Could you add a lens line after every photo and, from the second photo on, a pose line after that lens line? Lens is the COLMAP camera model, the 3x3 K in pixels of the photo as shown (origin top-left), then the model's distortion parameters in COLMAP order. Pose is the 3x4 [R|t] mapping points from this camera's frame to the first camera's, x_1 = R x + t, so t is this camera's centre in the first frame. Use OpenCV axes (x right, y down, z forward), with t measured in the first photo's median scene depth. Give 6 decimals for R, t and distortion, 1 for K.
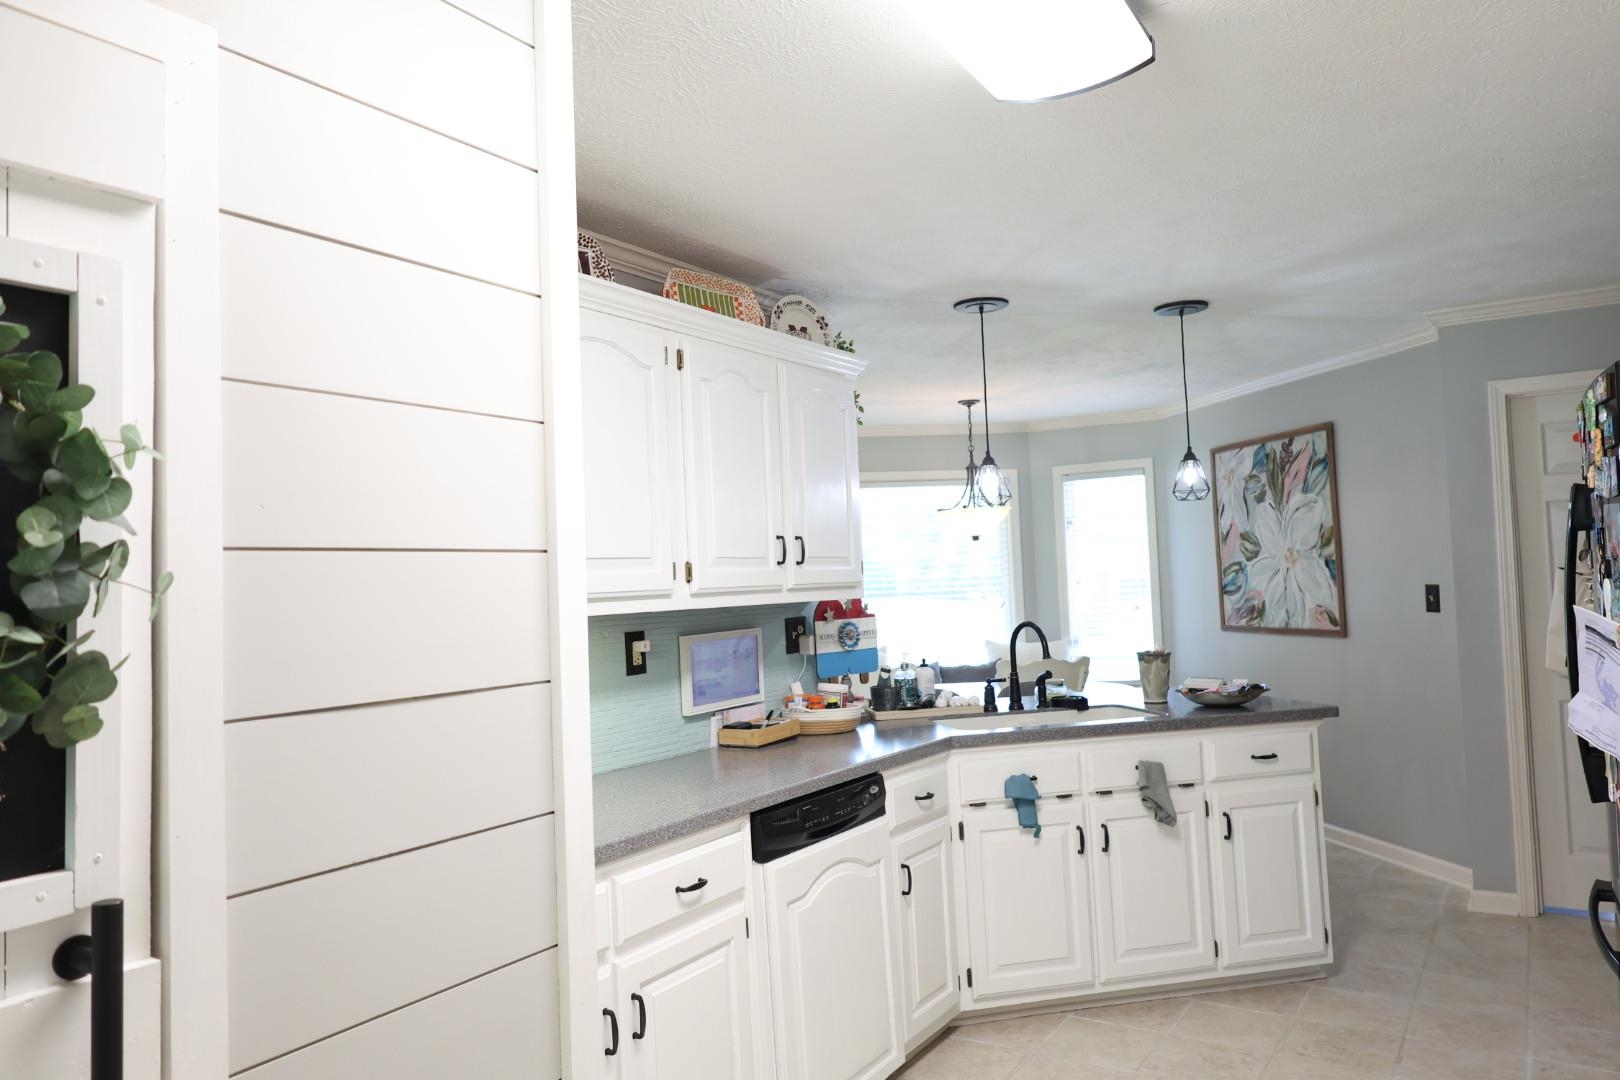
lens RADIAL K [[1122.5, 0, 809.0], [0, 1122.5, 535.6], [0, 0, 1]] dist [-0.017259, 0.011803]
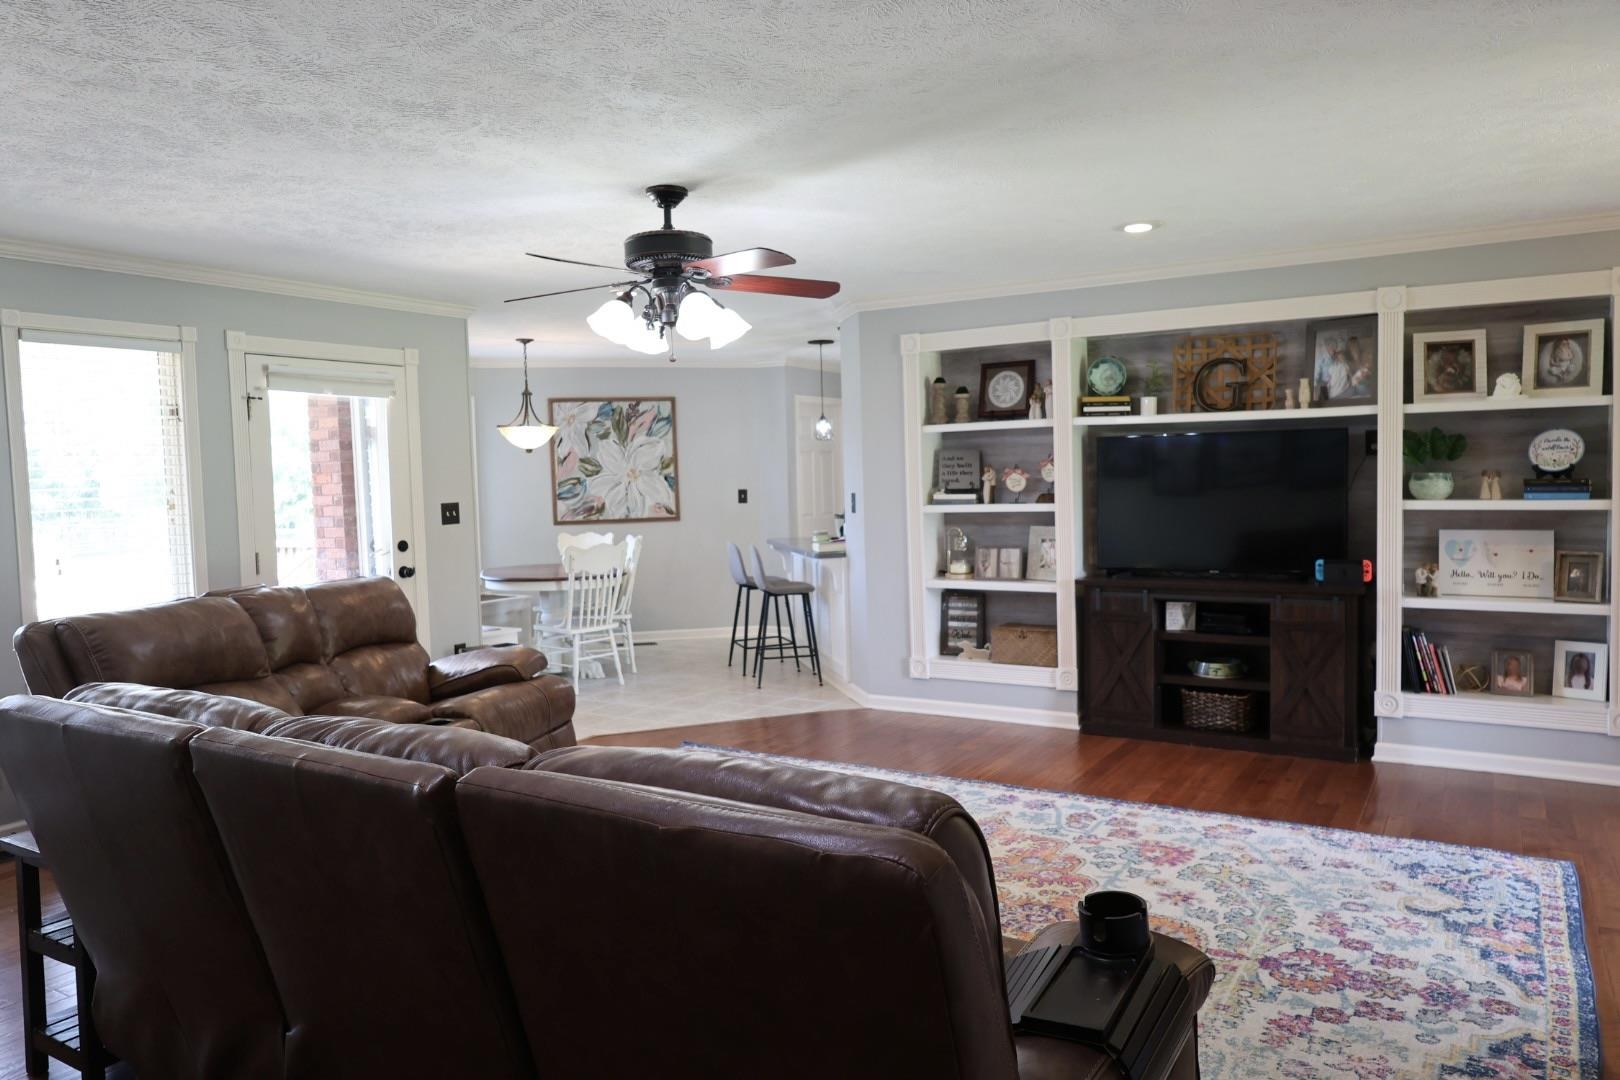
lens RADIAL K [[1122.5, 0, 820.3], [0, 1122.5, 526.6], [0, 0, 1]] dist [-0.017259, 0.011803]
pose [[-0.031466, -0.006872, 0.999481, -1.194711], [-0.014588, 0.999873, 0.006416, 0.079299], [-0.999398, -0.014378, -0.031562, 0.767772]]
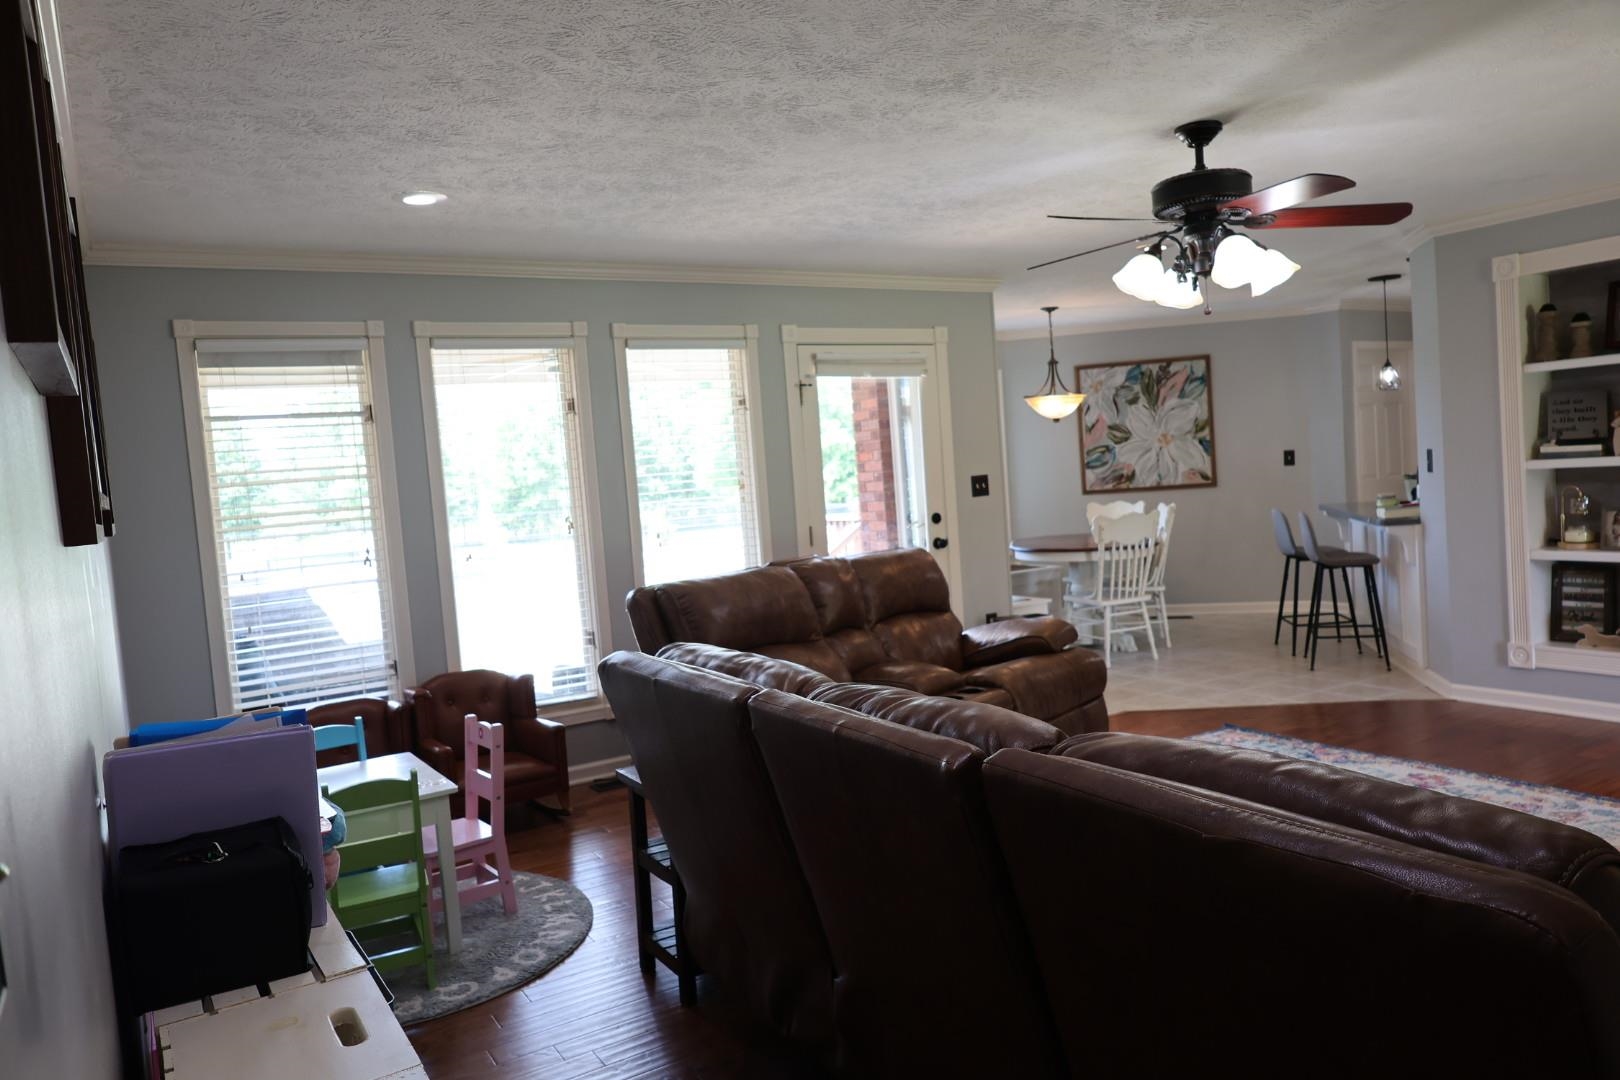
lens RADIAL K [[1122.5, 0, 806.7], [0, 1122.5, 535.2], [0, 0, 1]] dist [-0.017259, 0.011803]
pose [[0.428595, -0.043156, 0.902465, -1.177580], [0.012729, 0.999048, 0.041730, 0.079340], [-0.903407, -0.006398, 0.428737, 0.770571]]
